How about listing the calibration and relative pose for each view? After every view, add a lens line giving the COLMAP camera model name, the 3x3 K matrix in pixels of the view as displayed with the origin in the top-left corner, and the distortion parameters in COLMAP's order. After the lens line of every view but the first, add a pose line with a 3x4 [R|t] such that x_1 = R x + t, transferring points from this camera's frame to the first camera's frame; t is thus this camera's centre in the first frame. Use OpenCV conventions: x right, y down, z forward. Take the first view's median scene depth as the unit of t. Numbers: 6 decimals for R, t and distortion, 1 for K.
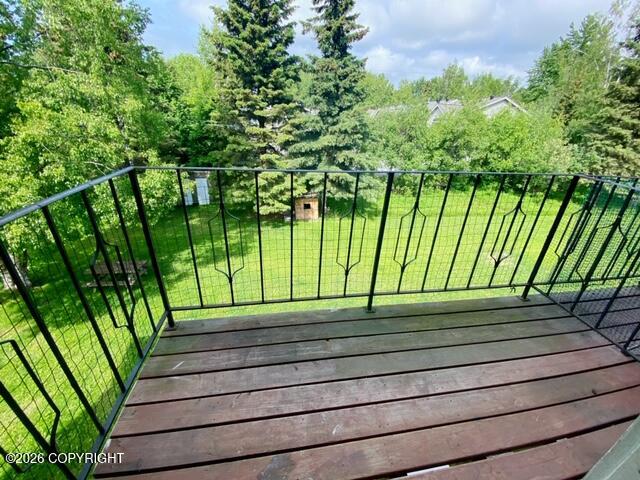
lens RADIAL K [[265.5, 0, 320.0], [0, 265.5, 240.0], [0, 0, 1]] dist [0.020677, -0.019504]
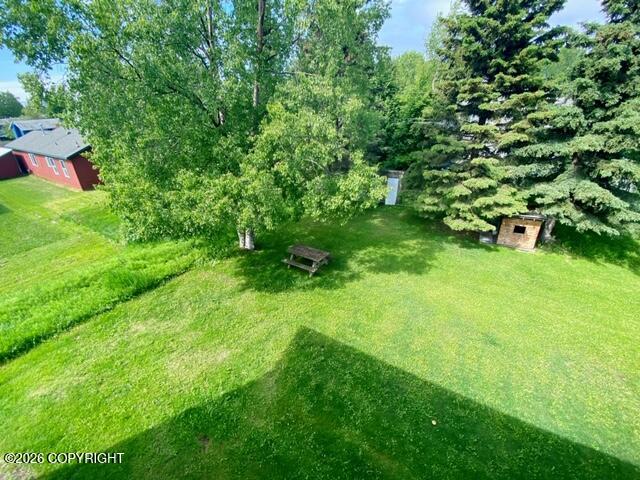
lens RADIAL K [[260.7, 0, 320.0], [0, 260.7, 240.0], [0, 0, 1]] dist [0.033523, -0.023405]
pose [[0.784260, 0.237165, -0.573314, -0.064830], [-0.228683, 0.969494, 0.088229, -0.040722], [0.576750, 0.061913, 0.814571, 0.086489]]
